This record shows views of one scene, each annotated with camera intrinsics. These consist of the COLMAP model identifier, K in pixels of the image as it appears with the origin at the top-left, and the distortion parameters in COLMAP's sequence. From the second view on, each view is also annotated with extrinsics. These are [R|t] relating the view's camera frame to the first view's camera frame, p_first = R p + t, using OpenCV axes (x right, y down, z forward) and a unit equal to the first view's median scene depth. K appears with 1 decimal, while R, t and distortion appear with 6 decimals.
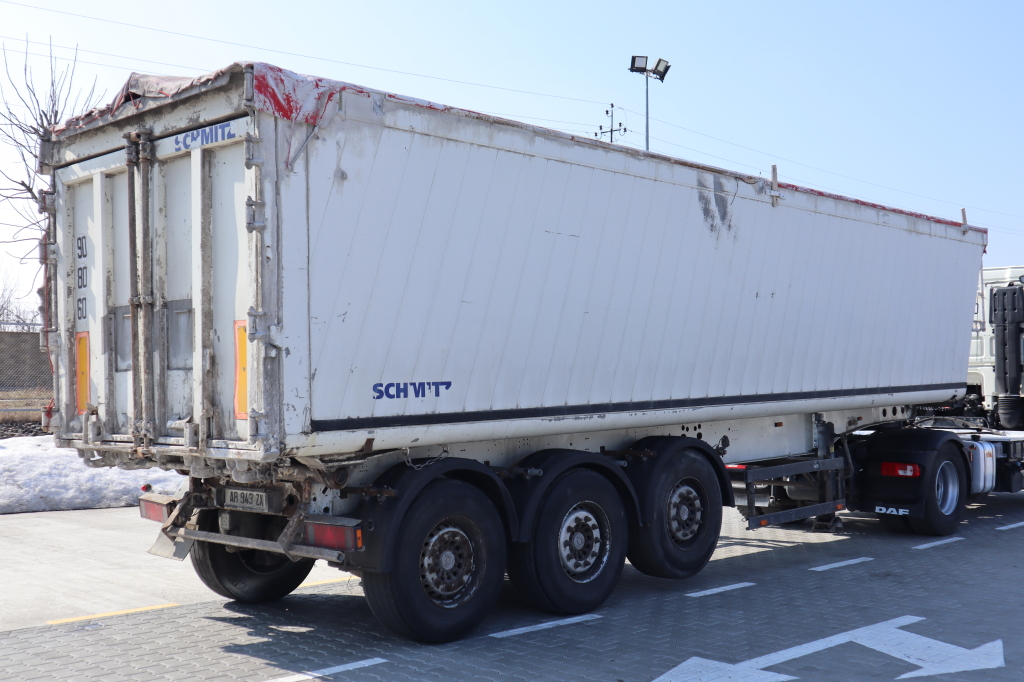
lens RADIAL K [[1223.7, 0, 512.0], [0, 1223.7, 341.0], [0, 0, 1]] dist [-0.096294, 0.003903]
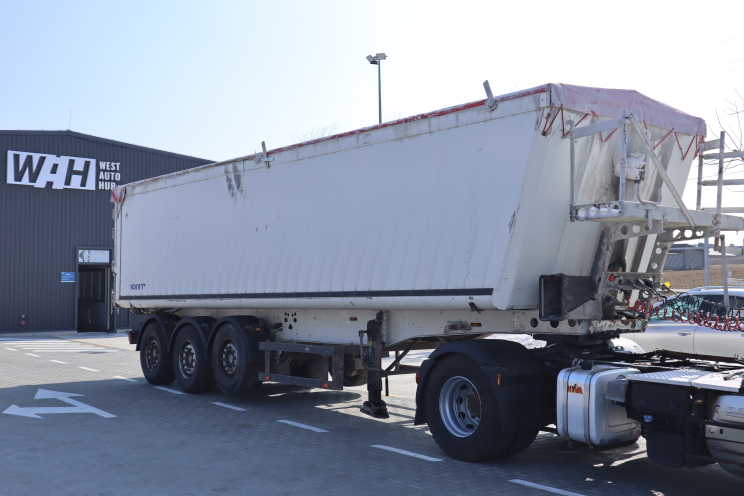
lens RADIAL K [[889.1, 0, 372.0], [0, 889.1, 248.0], [0, 0, 1]] dist [-0.096294, 0.003903]
pose [[-0.165226, -0.042517, -0.985339, 1.355975], [0.025961, 0.998537, -0.047440, 0.046011], [0.985914, -0.033419, -0.163880, 1.393644]]
